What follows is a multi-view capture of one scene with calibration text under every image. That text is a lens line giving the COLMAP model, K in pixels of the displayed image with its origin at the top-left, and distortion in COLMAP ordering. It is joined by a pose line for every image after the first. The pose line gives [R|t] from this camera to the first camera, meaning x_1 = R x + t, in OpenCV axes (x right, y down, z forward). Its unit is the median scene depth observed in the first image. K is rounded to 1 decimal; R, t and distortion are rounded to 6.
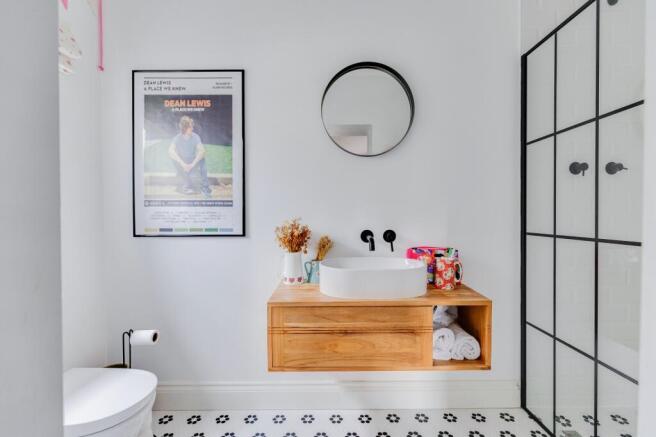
lens RADIAL K [[288.8, 0, 326.8], [0, 288.8, 220.6], [0, 0, 1]] dist [0.002099, -0.000235]
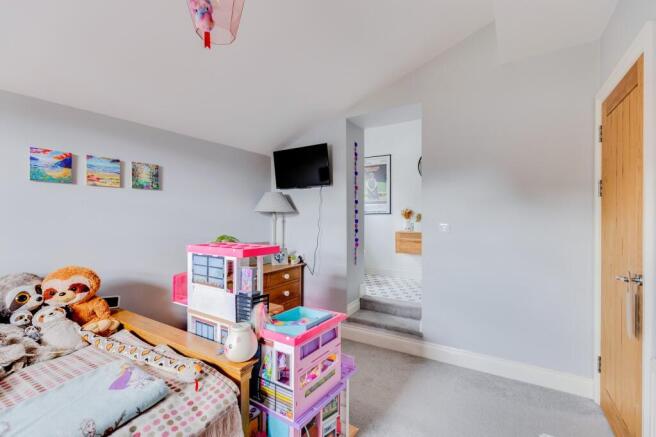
lens RADIAL K [[288.8, 0, 329.5], [0, 288.8, 219.8], [0, 0, 1]] dist [0.002099, -0.000235]
pose [[0.860068, 0.007348, -0.510127, 0.647503], [-0.008041, 0.999967, 0.000847, 0.115866], [0.510117, 0.003373, 0.860099, -1.742220]]
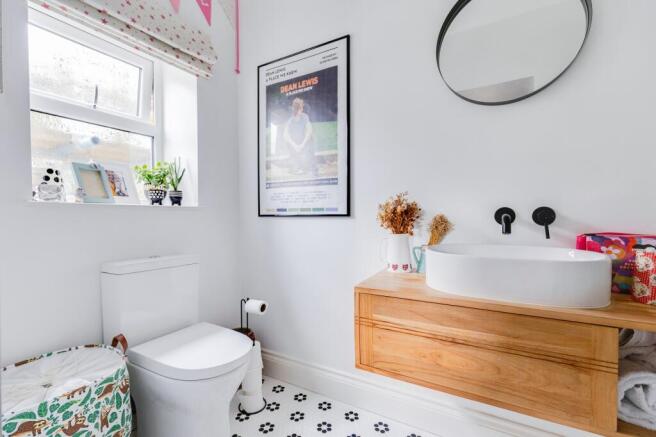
lens RADIAL K [[288.8, 0, 329.8], [0, 288.8, 219.1], [0, 0, 1]] dist [0.002099, -0.000235]
pose [[0.871445, 0.005267, -0.490466, 0.116319], [-0.003921, 0.999985, 0.003771, 0.061847], [0.490478, -0.001363, 0.871452, 0.169984]]
